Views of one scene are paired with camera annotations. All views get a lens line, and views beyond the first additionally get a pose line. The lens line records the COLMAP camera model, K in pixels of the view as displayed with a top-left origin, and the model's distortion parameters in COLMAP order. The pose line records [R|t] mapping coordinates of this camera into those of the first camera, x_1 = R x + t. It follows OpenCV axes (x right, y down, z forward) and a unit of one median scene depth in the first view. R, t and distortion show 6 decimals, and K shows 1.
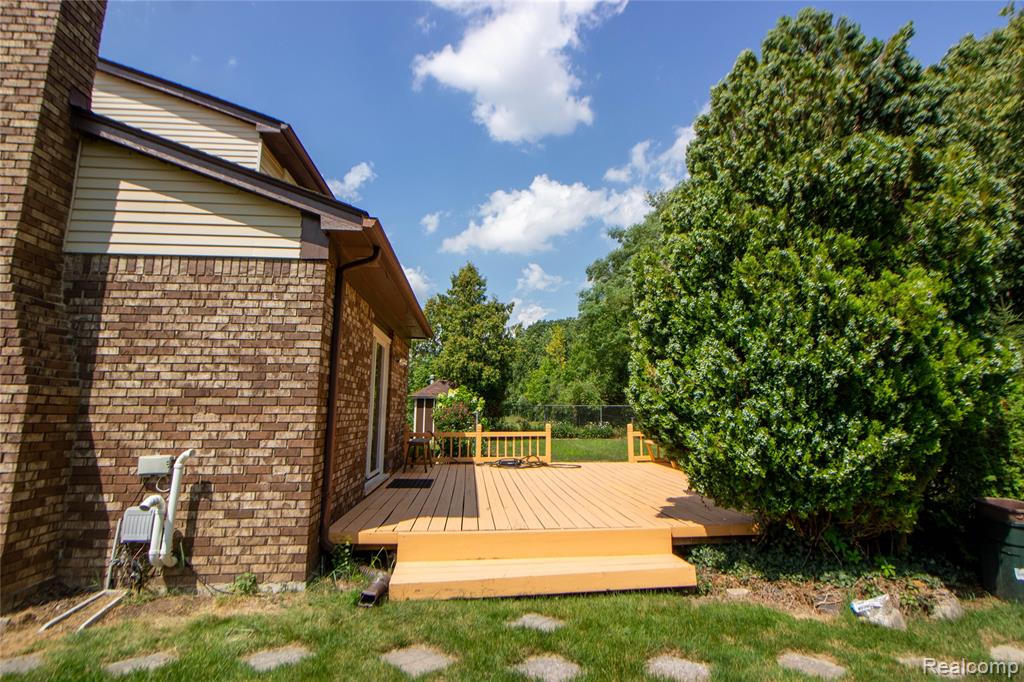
lens RADIAL K [[550.6, 0, 523.1], [0, 550.6, 307.8], [0, 0, 1]] dist [0.002107, 0.000137]
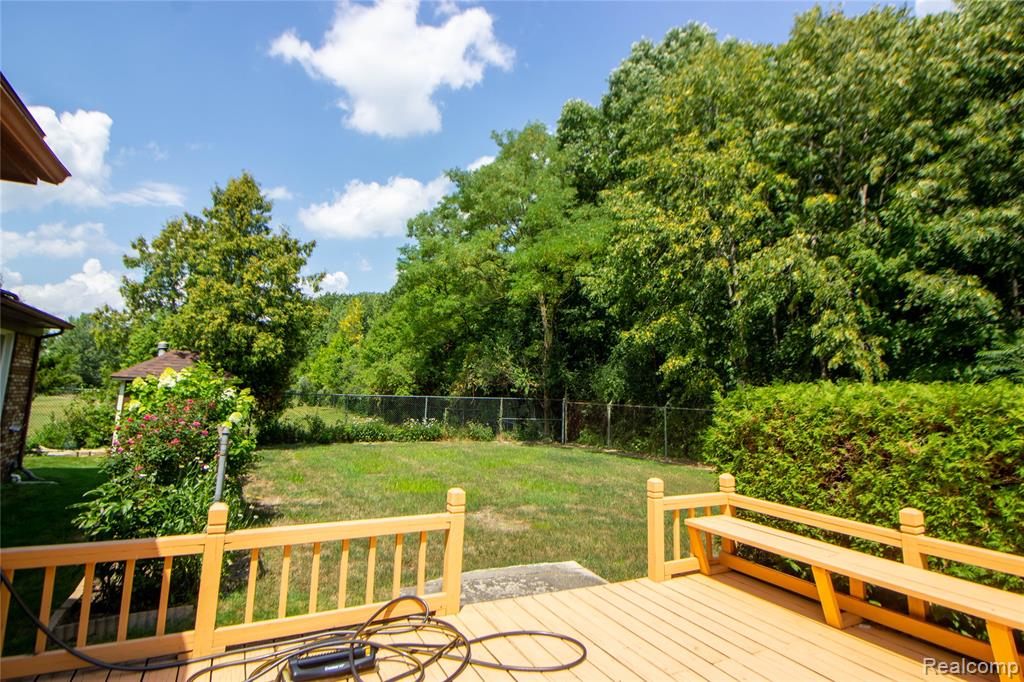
lens RADIAL K [[550.6, 0, 523.1], [0, 550.6, 307.8], [0, 0, 1]] dist [0.002107, 0.000137]
pose [[0.927936, 0.080232, 0.364002, -0.019551], [-0.091316, 0.995733, 0.013312, 0.039452], [-0.361380, -0.045592, 0.931303, 0.285723]]
